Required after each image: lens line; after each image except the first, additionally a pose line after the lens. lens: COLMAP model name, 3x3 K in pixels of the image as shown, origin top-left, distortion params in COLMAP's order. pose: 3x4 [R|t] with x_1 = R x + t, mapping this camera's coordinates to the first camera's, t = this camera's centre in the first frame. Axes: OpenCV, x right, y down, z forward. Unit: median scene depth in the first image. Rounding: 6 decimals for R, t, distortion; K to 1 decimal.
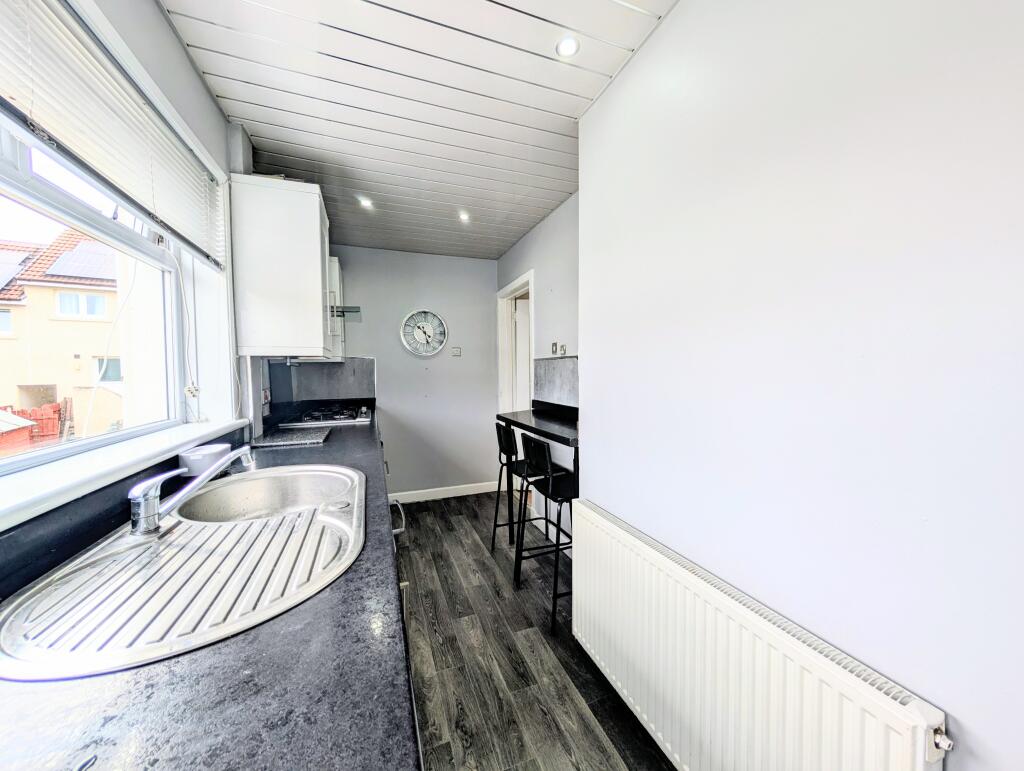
lens RADIAL K [[372.6, 0, 511.1], [0, 372.6, 380.4], [0, 0, 1]] dist [-0.001552, -0.000055]
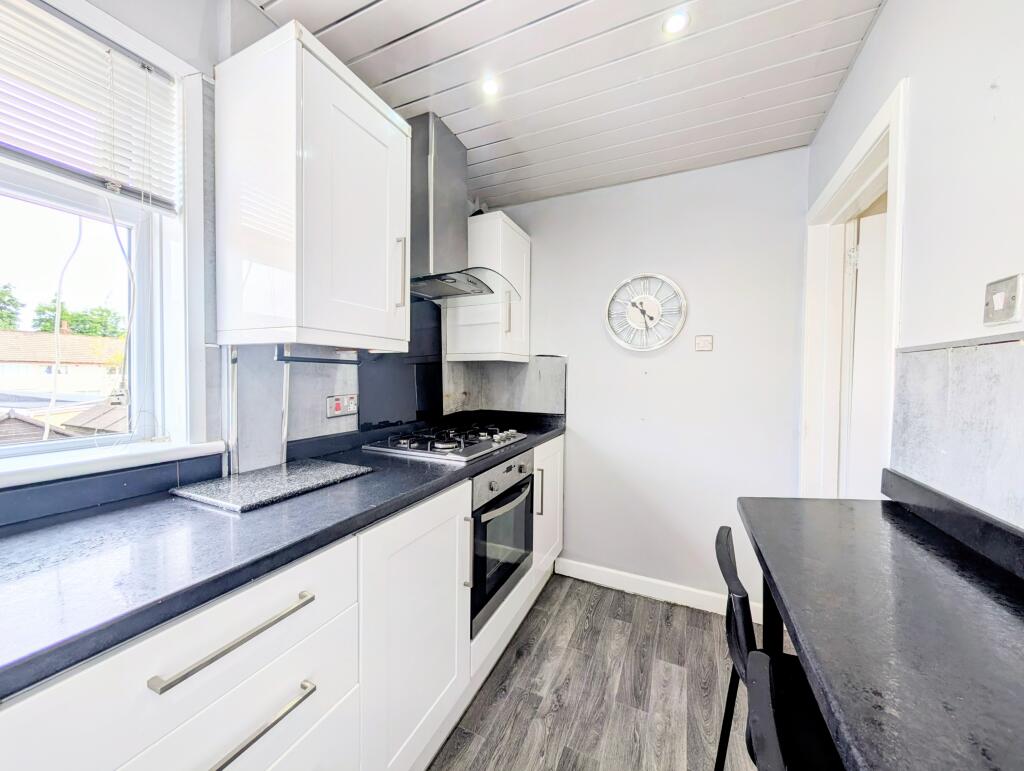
lens RADIAL K [[372.6, 0, 511.1], [0, 372.6, 380.4], [0, 0, 1]] dist [-0.001552, -0.000055]
pose [[0.698630, 0.032404, -0.714749, 0.055241], [-0.041398, 0.999131, 0.004833, -0.015393], [0.714284, 0.026212, 0.699365, 0.489751]]
